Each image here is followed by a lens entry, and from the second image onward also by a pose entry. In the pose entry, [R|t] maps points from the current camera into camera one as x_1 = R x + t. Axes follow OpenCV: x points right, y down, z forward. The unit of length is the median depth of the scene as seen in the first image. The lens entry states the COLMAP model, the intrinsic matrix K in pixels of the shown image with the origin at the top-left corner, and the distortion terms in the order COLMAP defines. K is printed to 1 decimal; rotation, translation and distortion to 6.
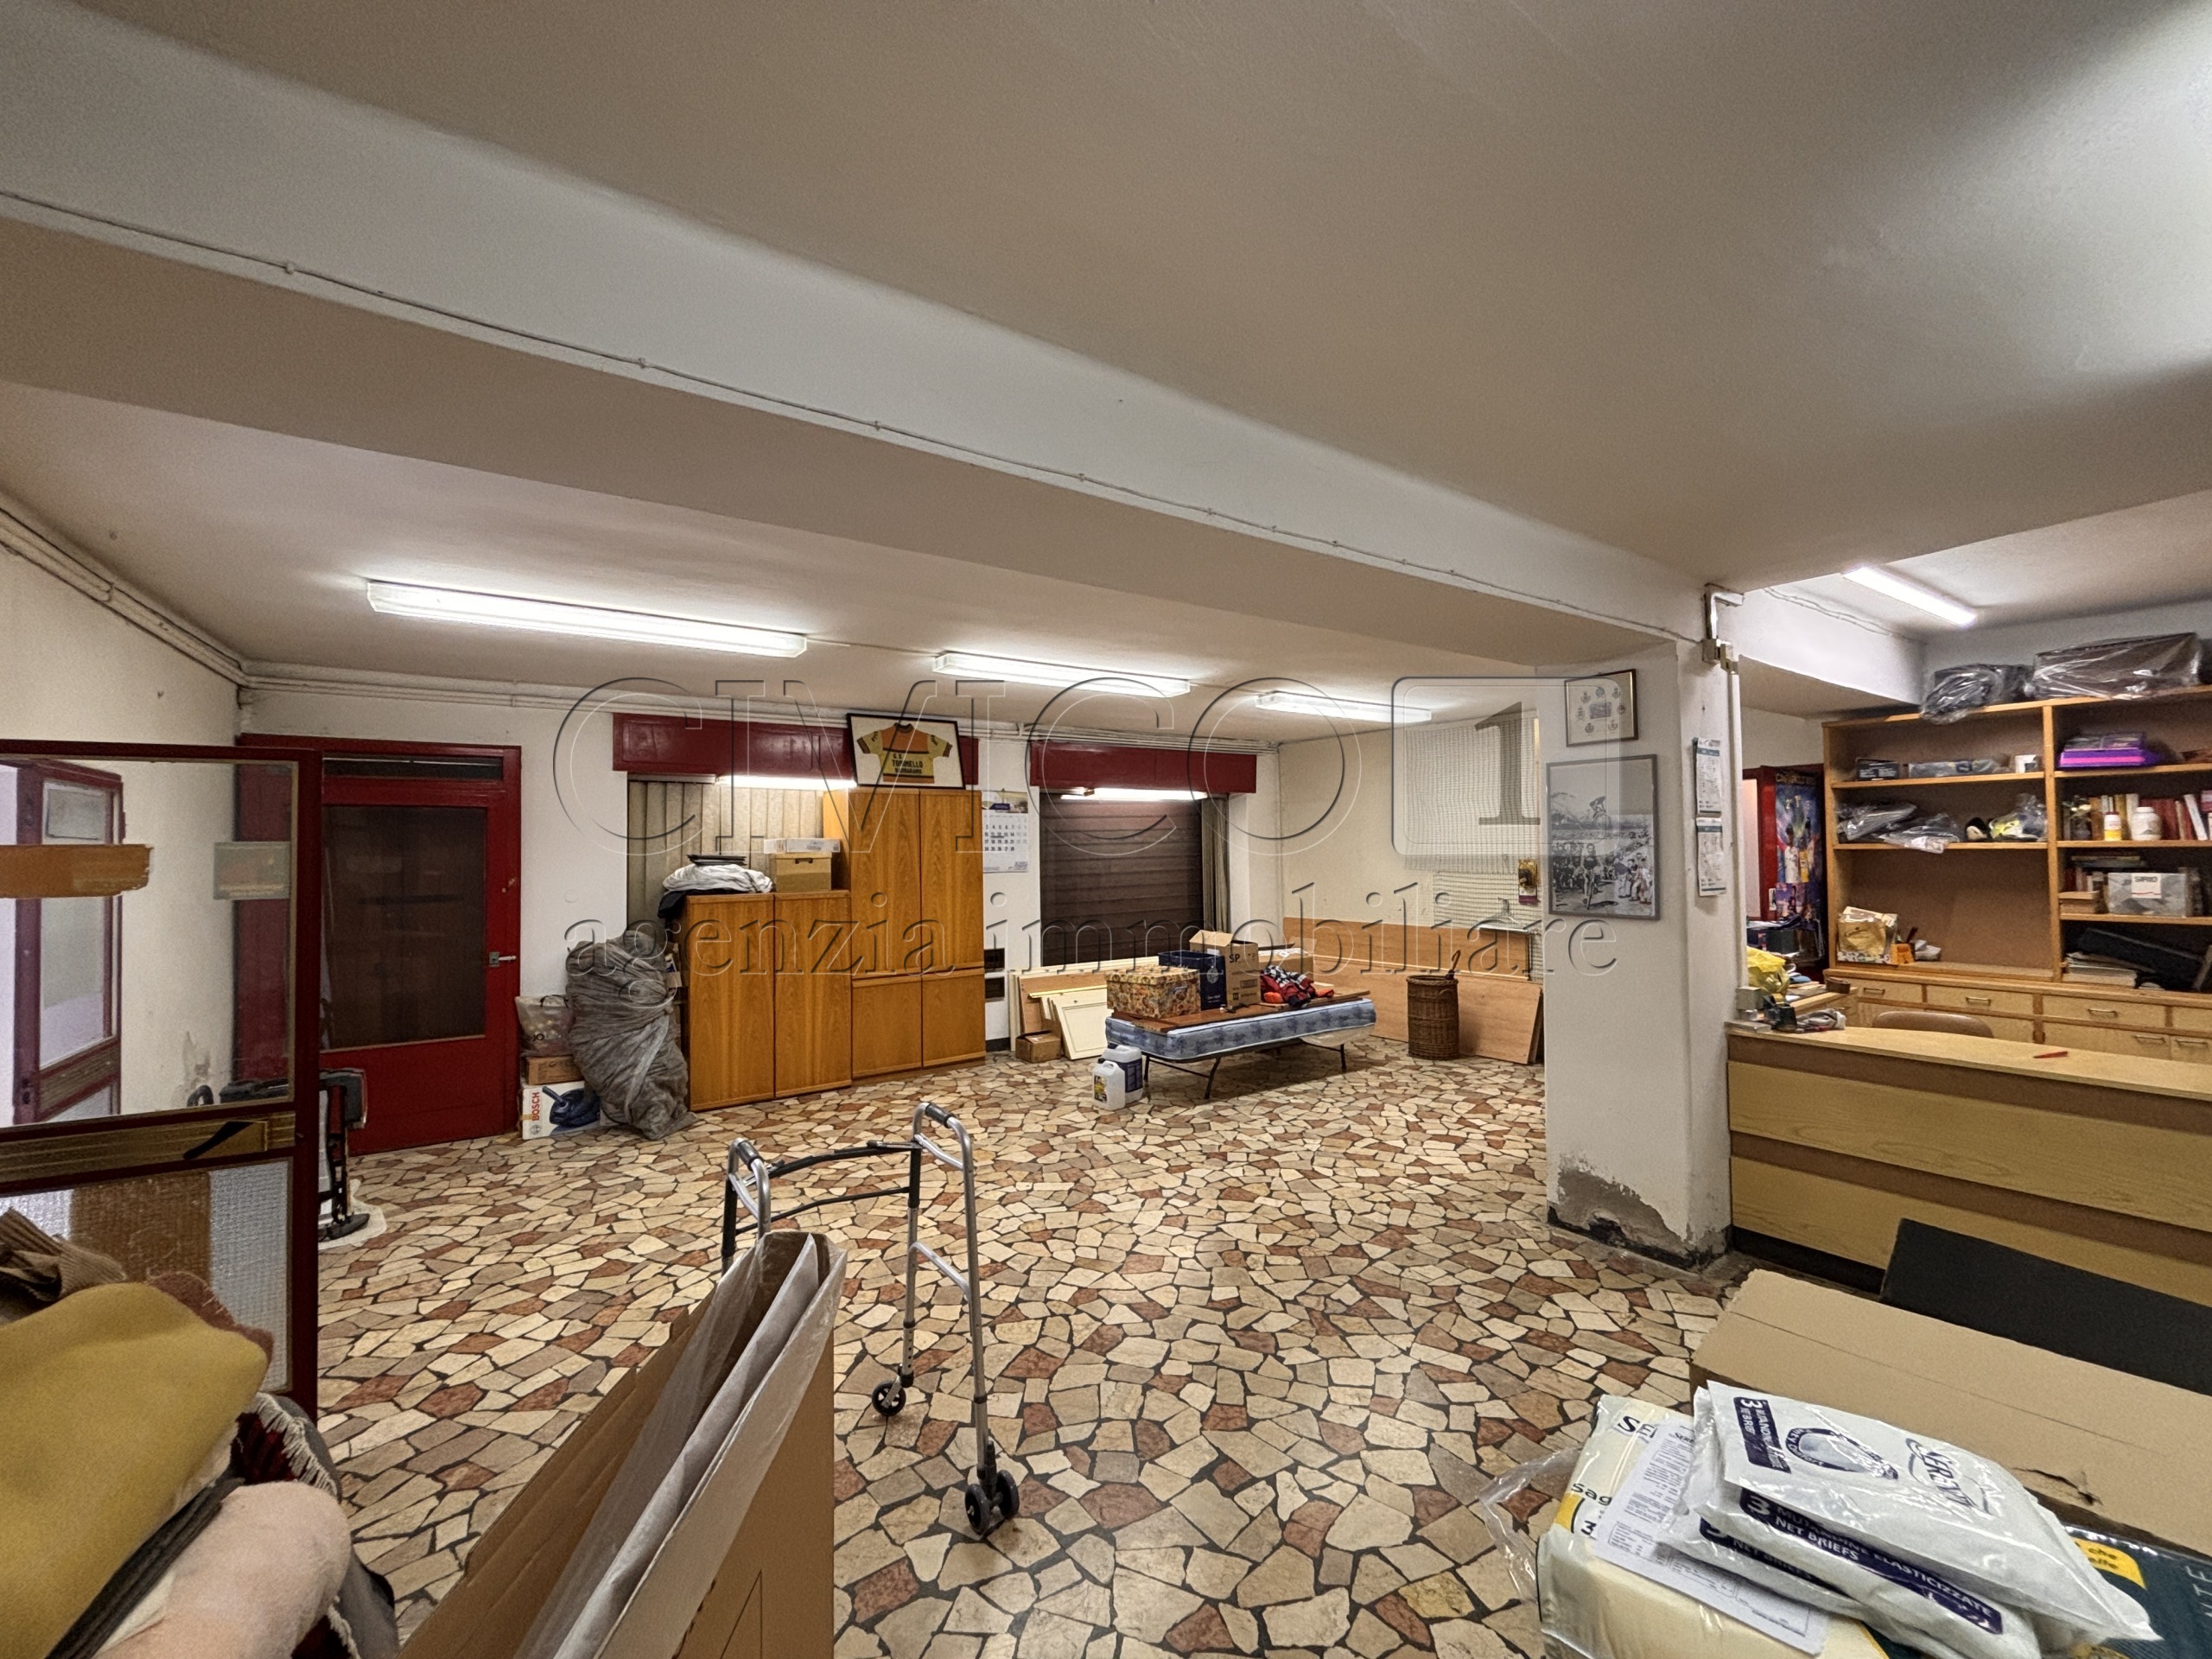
lens RADIAL K [[899.1, 0, 1093.7], [0, 899.1, 839.3], [0, 0, 1]] dist [-0.001120, 0.000724]
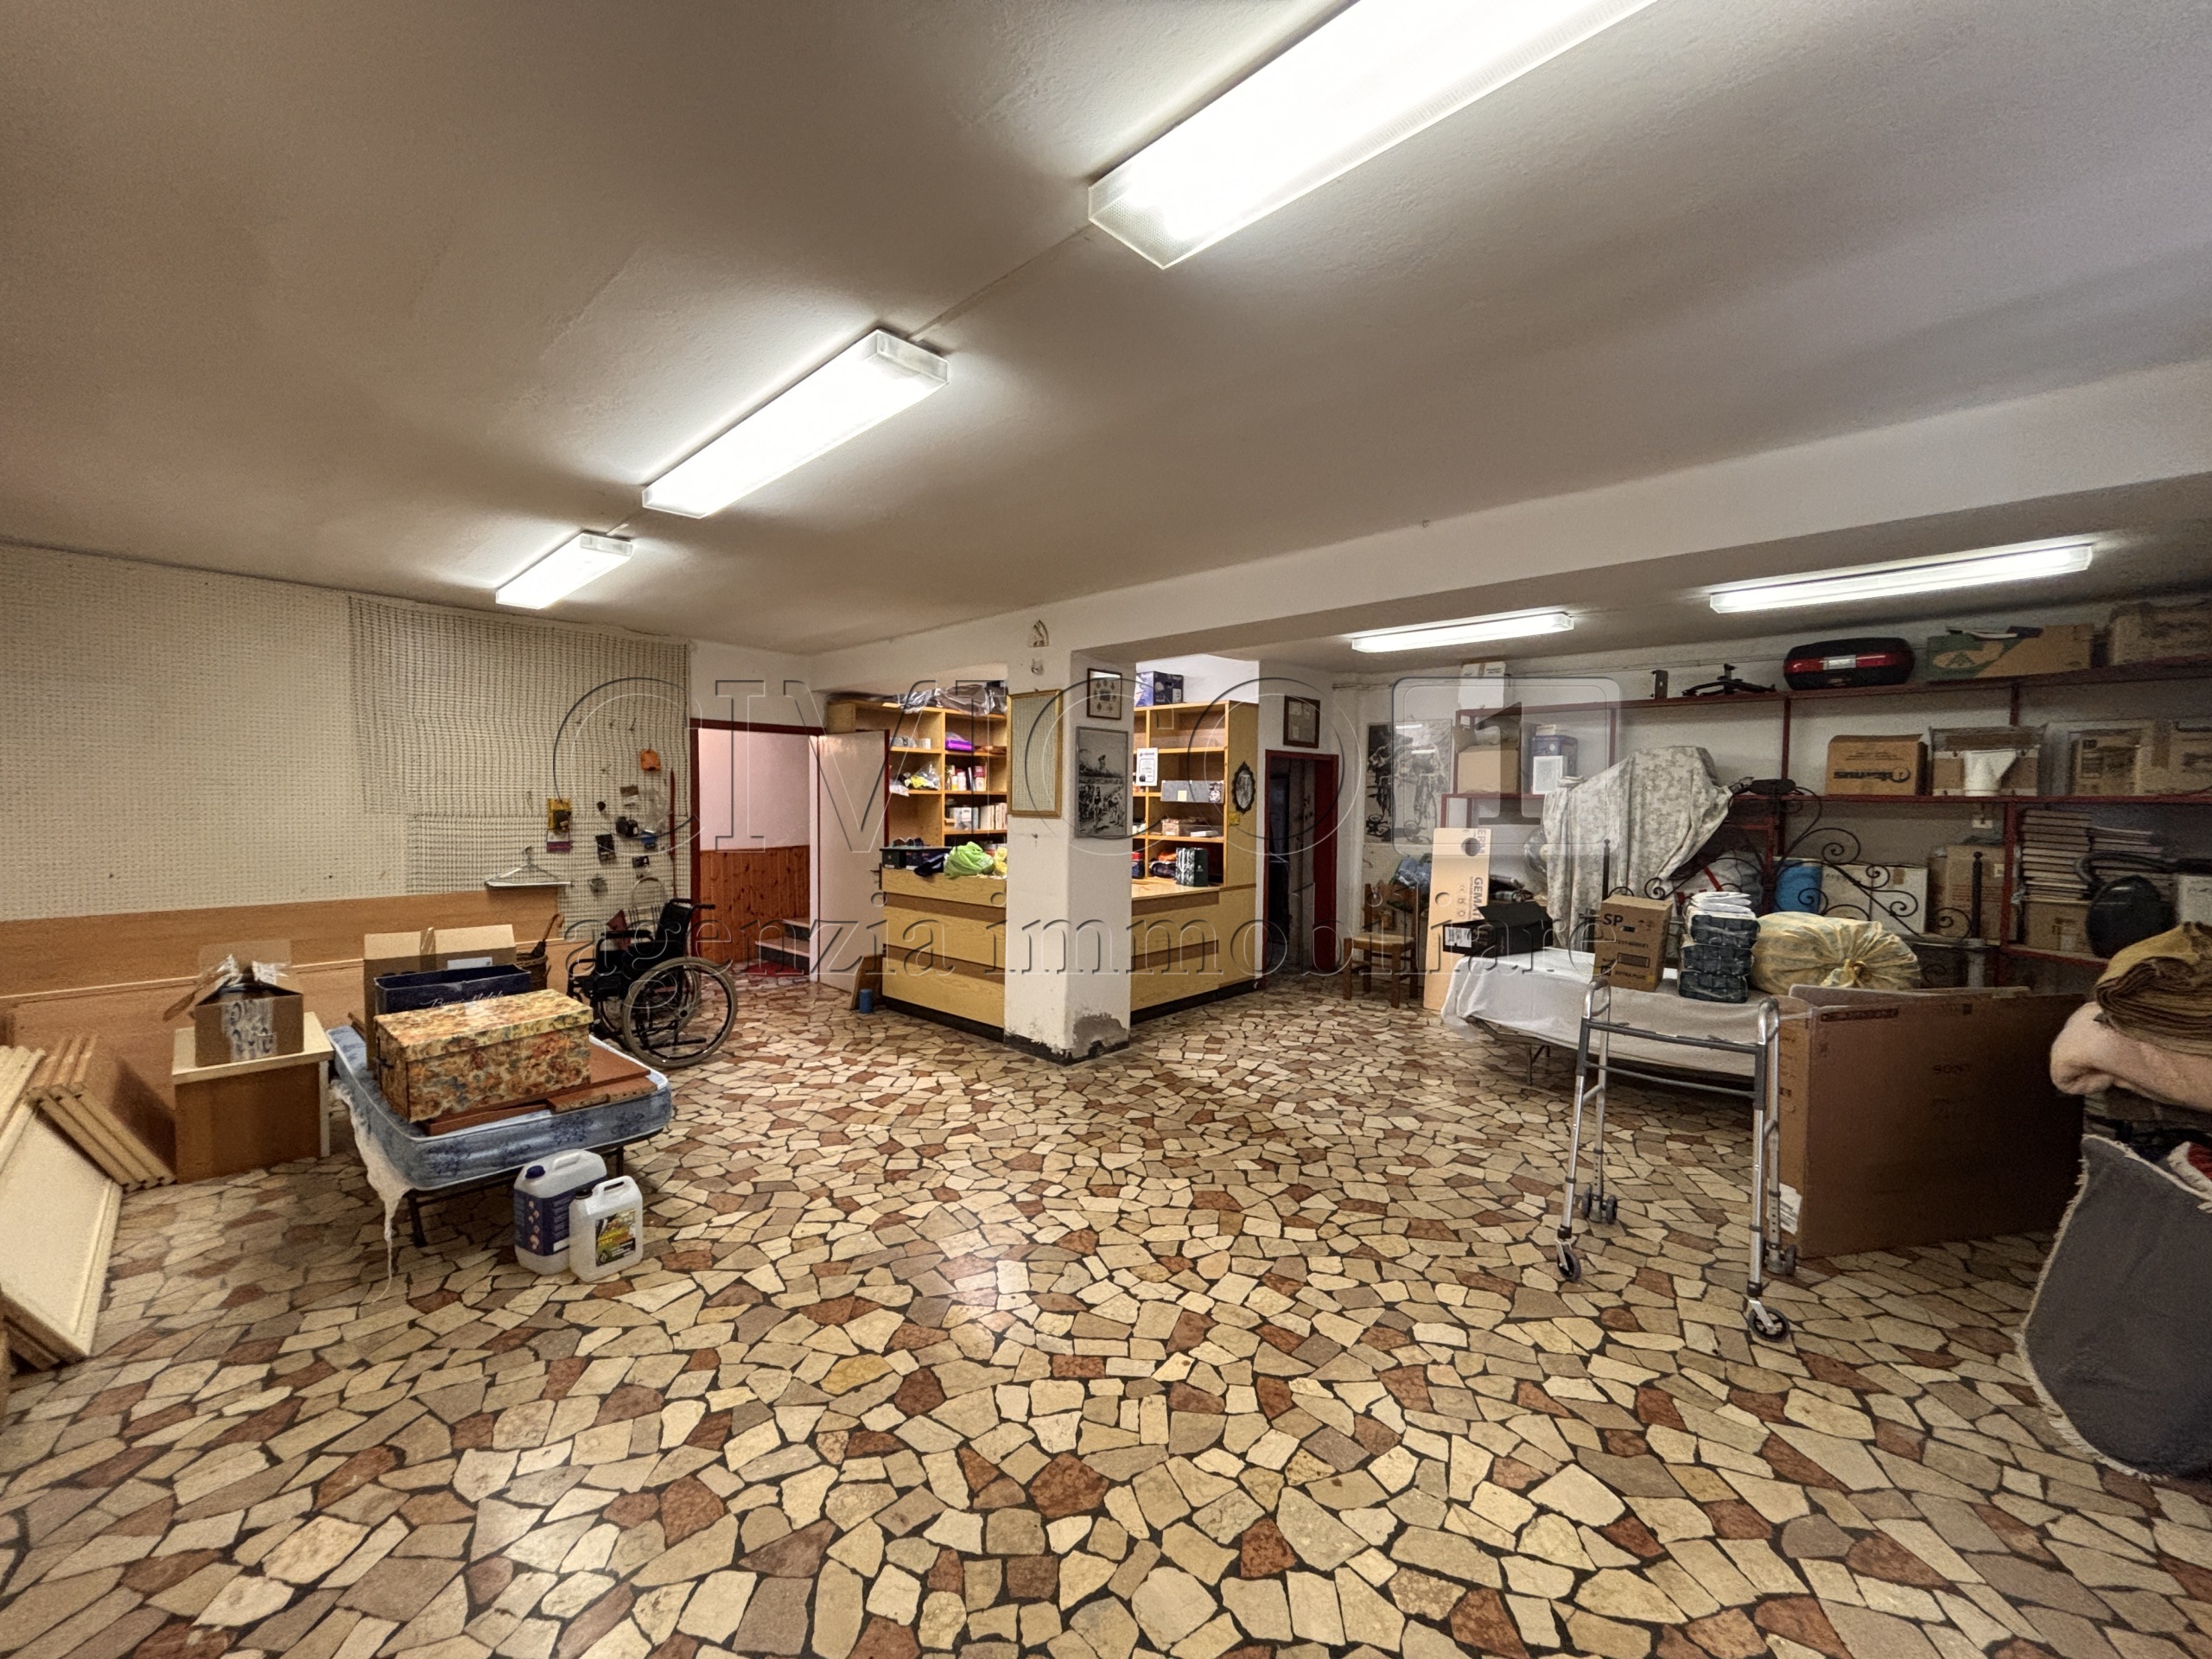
lens RADIAL K [[899.1, 0, 1091.6], [0, 899.1, 816.8], [0, 0, 1]] dist [-0.001120, 0.000724]
pose [[-0.203703, -0.014511, 0.978925, -0.748333], [-0.017972, 0.999777, 0.011080, 0.033003], [-0.978868, -0.015336, -0.203918, 1.134319]]
